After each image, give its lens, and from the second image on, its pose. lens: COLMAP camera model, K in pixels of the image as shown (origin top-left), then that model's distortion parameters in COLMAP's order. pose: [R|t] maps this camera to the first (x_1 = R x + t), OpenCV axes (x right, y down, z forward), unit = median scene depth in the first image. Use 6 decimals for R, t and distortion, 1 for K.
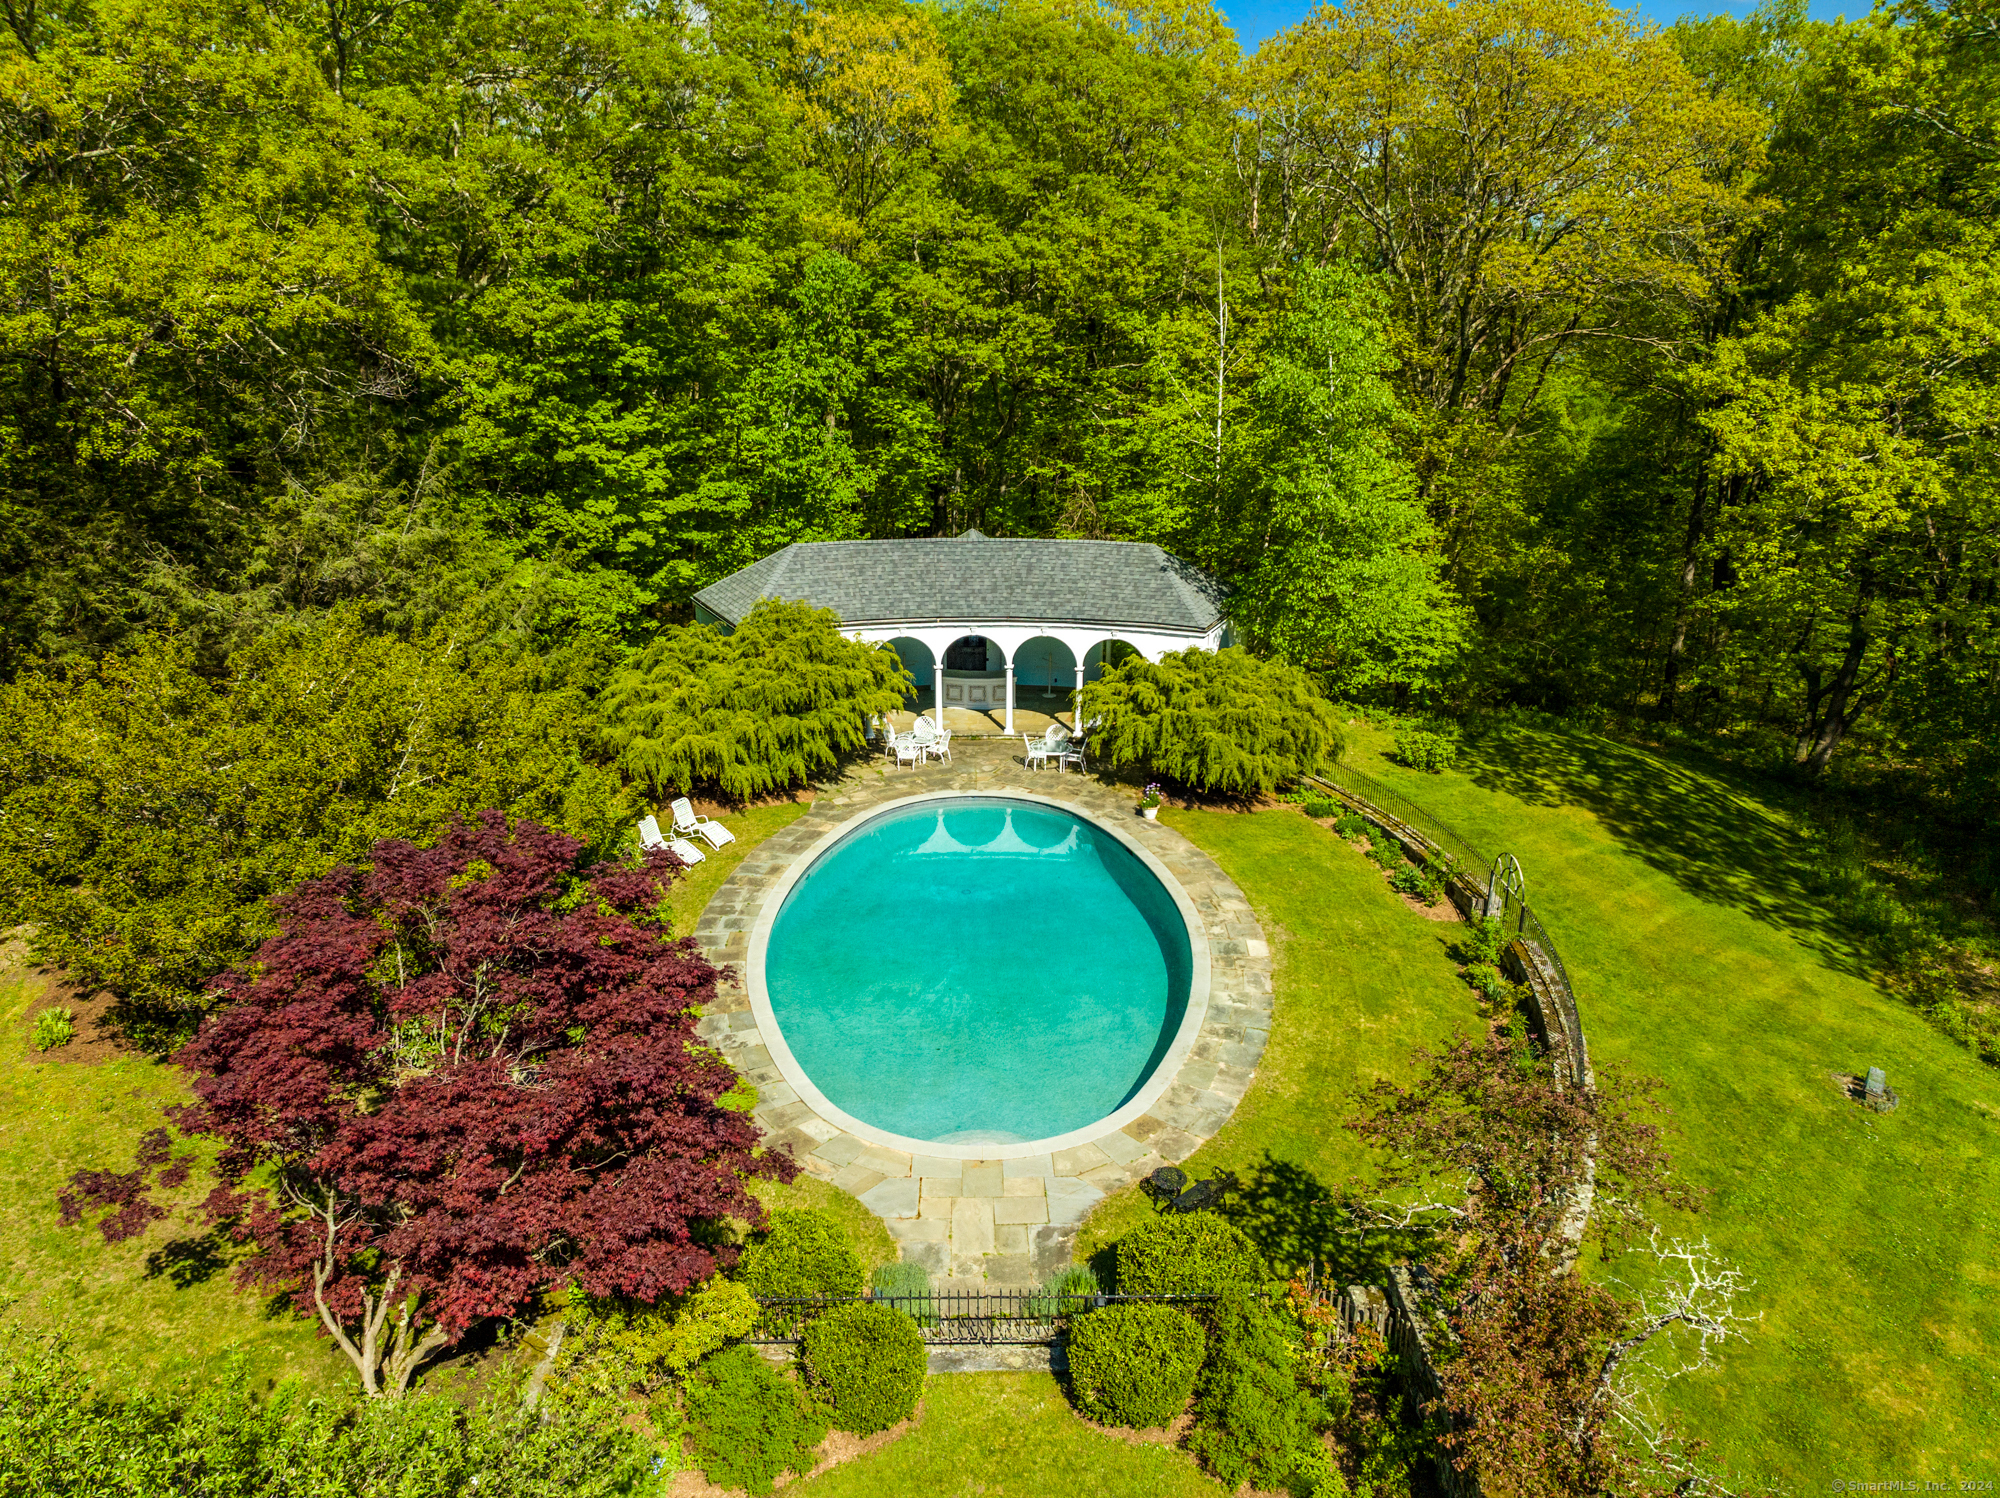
lens RADIAL K [[1408.8, 0, 991.2], [0, 1408.8, 747.9], [0, 0, 1]] dist [-0.044460, -0.006857]
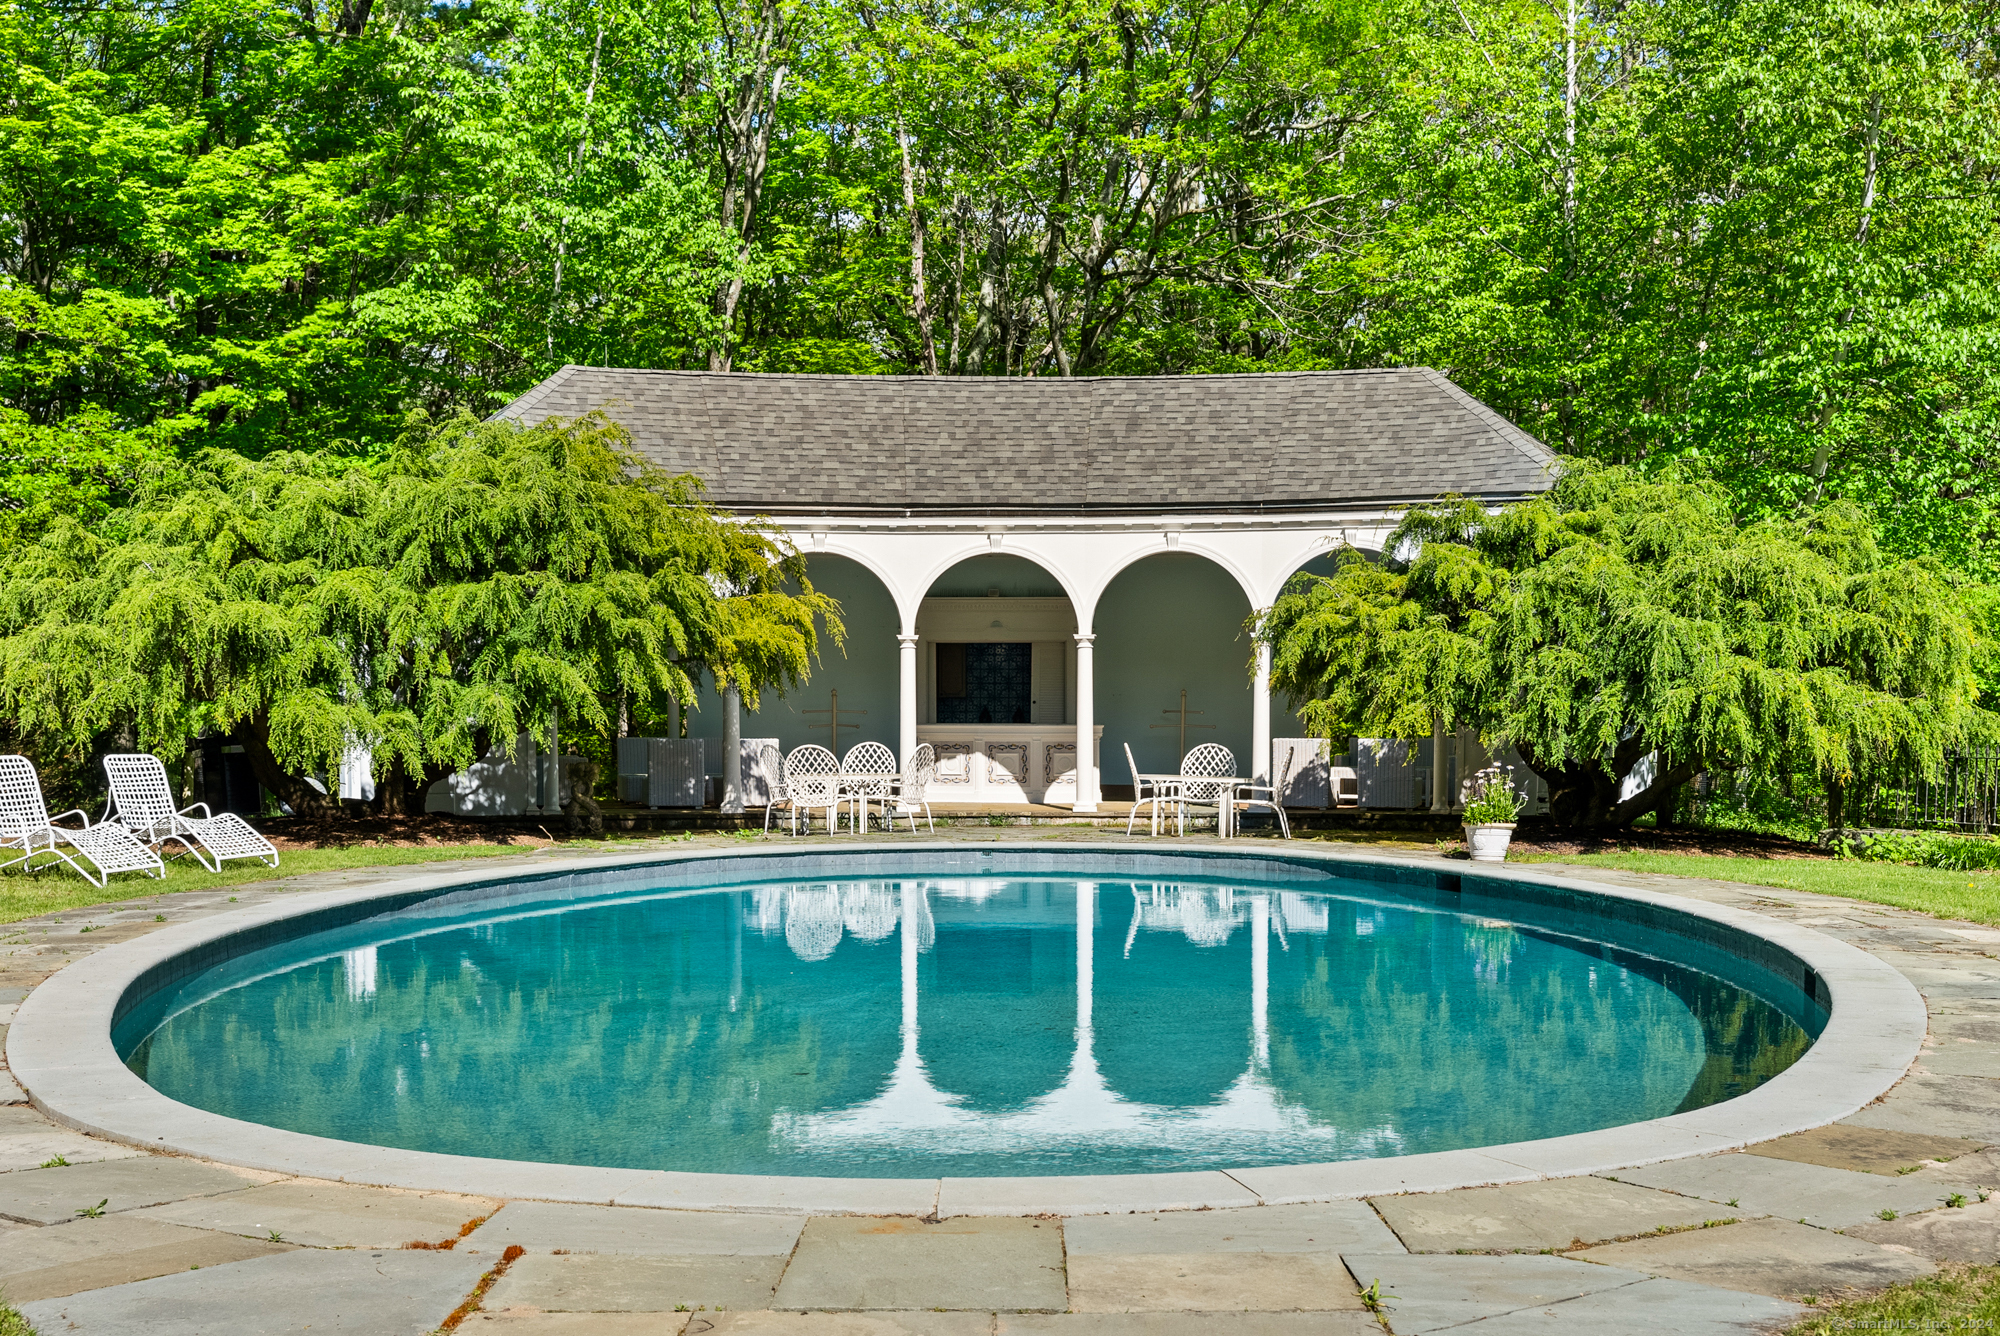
lens RADIAL K [[2346.5, 0, 1009.9], [0, 2346.5, 669.2], [0, 0, 1]] dist [0.022869, 0.000000]
pose [[0.999833, 0.001343, -0.018219, 0.003996], [-0.007032, 0.948738, -0.315985, 0.188444], [0.016860, 0.316060, 0.948589, 0.428303]]
